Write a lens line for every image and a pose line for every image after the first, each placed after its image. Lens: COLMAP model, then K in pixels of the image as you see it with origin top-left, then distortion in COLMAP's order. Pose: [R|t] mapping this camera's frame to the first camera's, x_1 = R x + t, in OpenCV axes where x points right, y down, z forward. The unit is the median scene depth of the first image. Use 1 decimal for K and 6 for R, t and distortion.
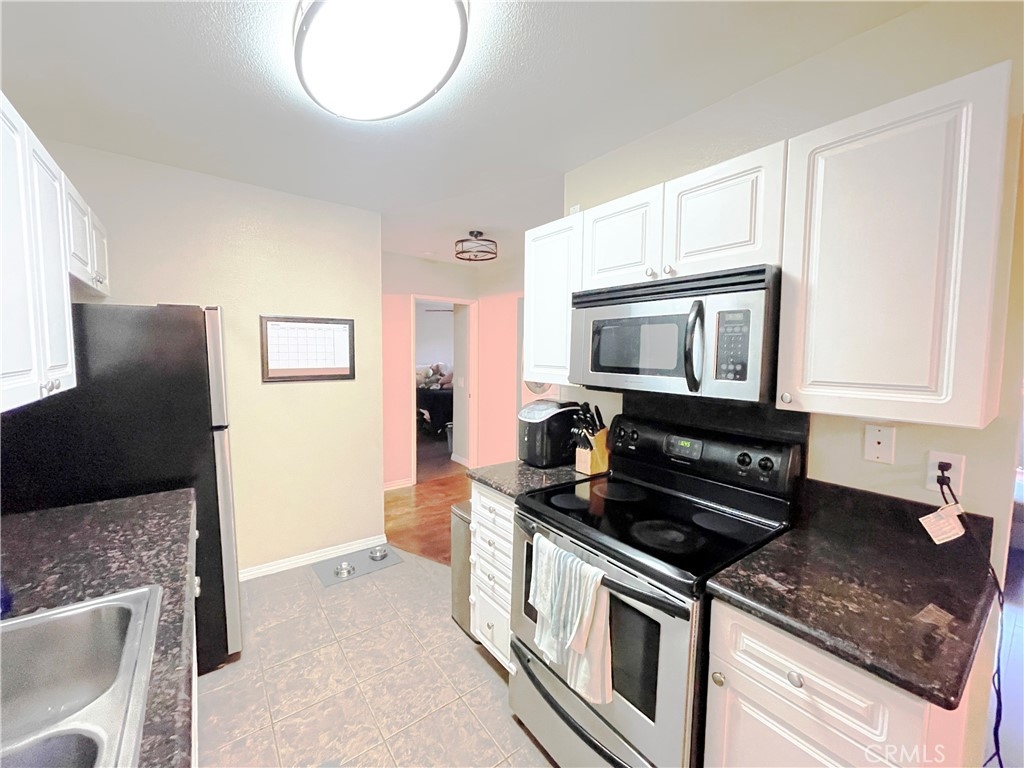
lens RADIAL K [[413.7, 0, 505.3], [0, 413.7, 377.7], [0, 0, 1]] dist [-0.004168, 0.000022]
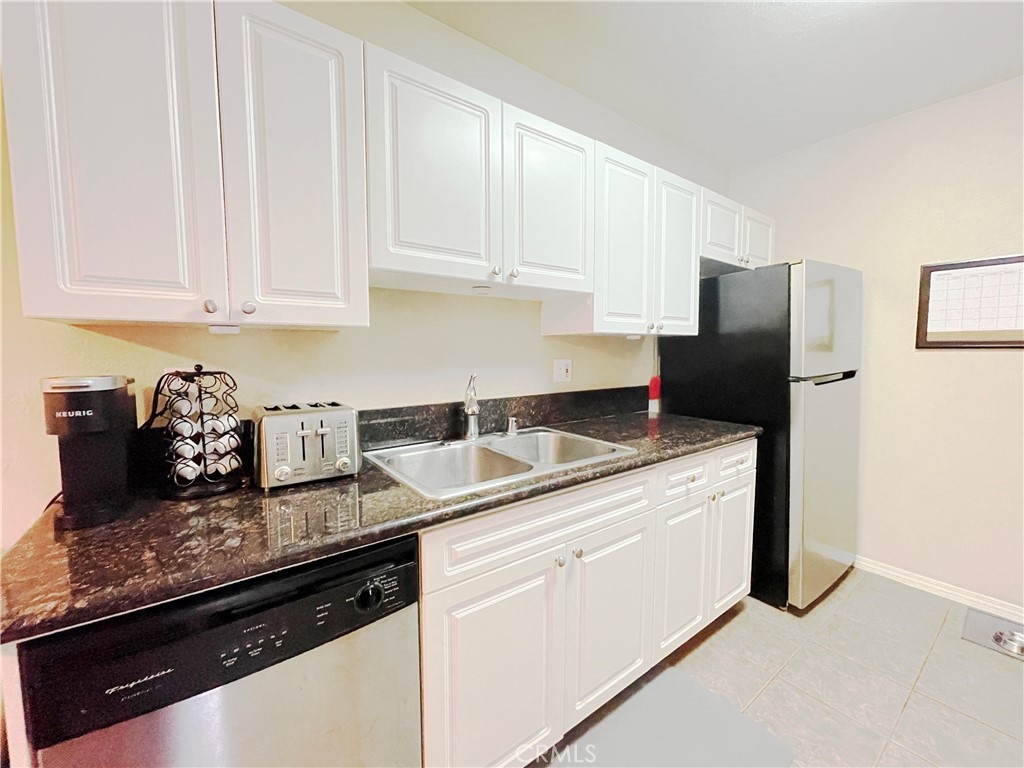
lens RADIAL K [[413.7, 0, 505.3], [0, 413.7, 377.7], [0, 0, 1]] dist [-0.004168, 0.000022]
pose [[-0.013964, 0.061414, -0.998015, 0.319700], [-0.064334, 0.995989, 0.062189, 0.092858], [0.997831, 0.065075, -0.009957, 0.269966]]
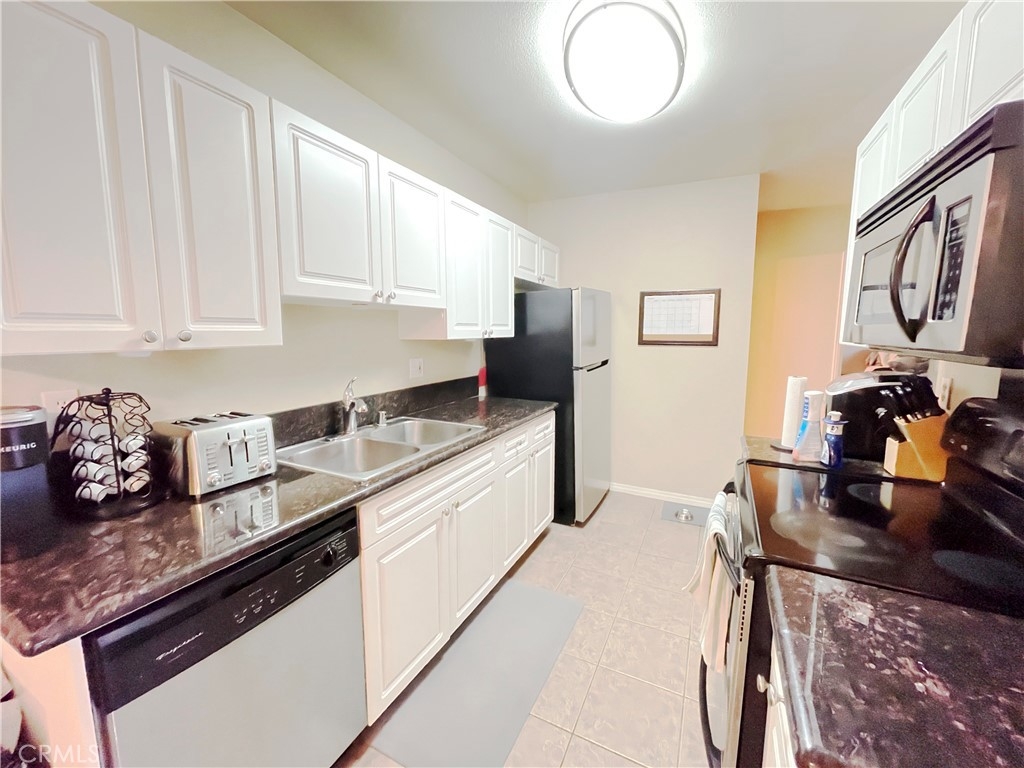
lens RADIAL K [[413.7, 0, 505.3], [0, 413.7, 377.7], [0, 0, 1]] dist [-0.004168, 0.000022]
pose [[0.438042, 0.091835, -0.894251, 0.512617], [-0.054062, 0.995659, 0.075767, 0.050230], [0.897327, 0.015156, 0.441105, 0.092672]]
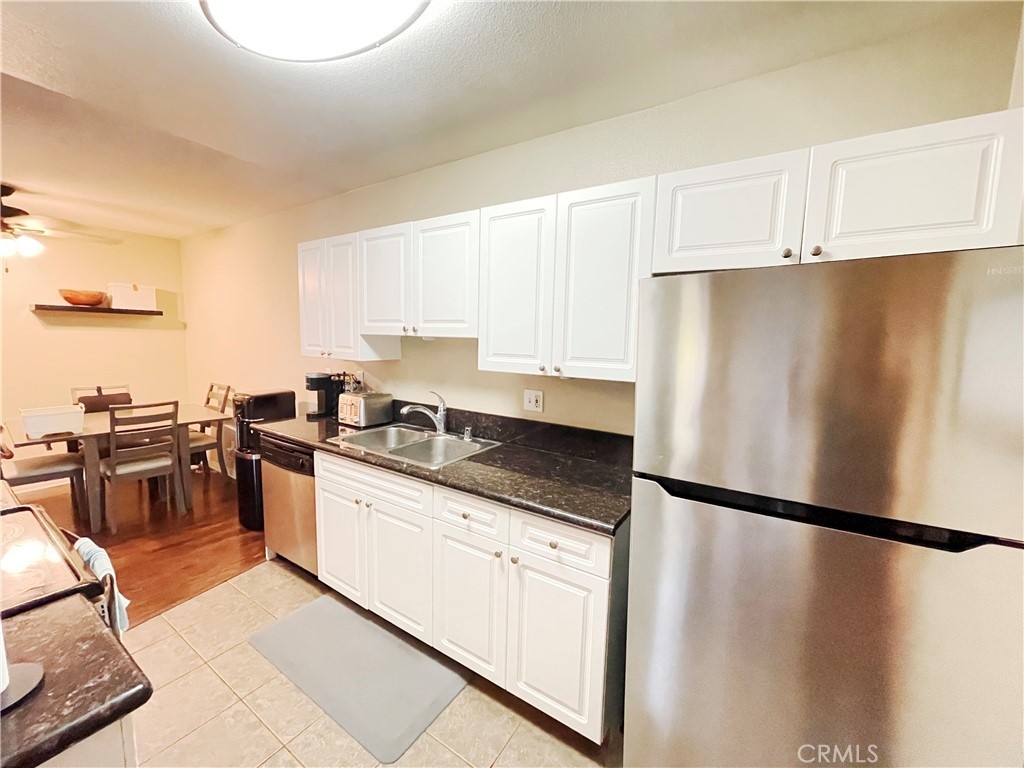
lens RADIAL K [[406.0, 0, 509.6], [0, 406.0, 378.0], [0, 0, 1]] dist [-0.011468, -0.000370]
pose [[-0.938844, 0.002229, -0.344336, -0.282601], [-0.055658, 0.985848, 0.158134, -0.105039], [0.339815, 0.167628, -0.925433, 1.409737]]
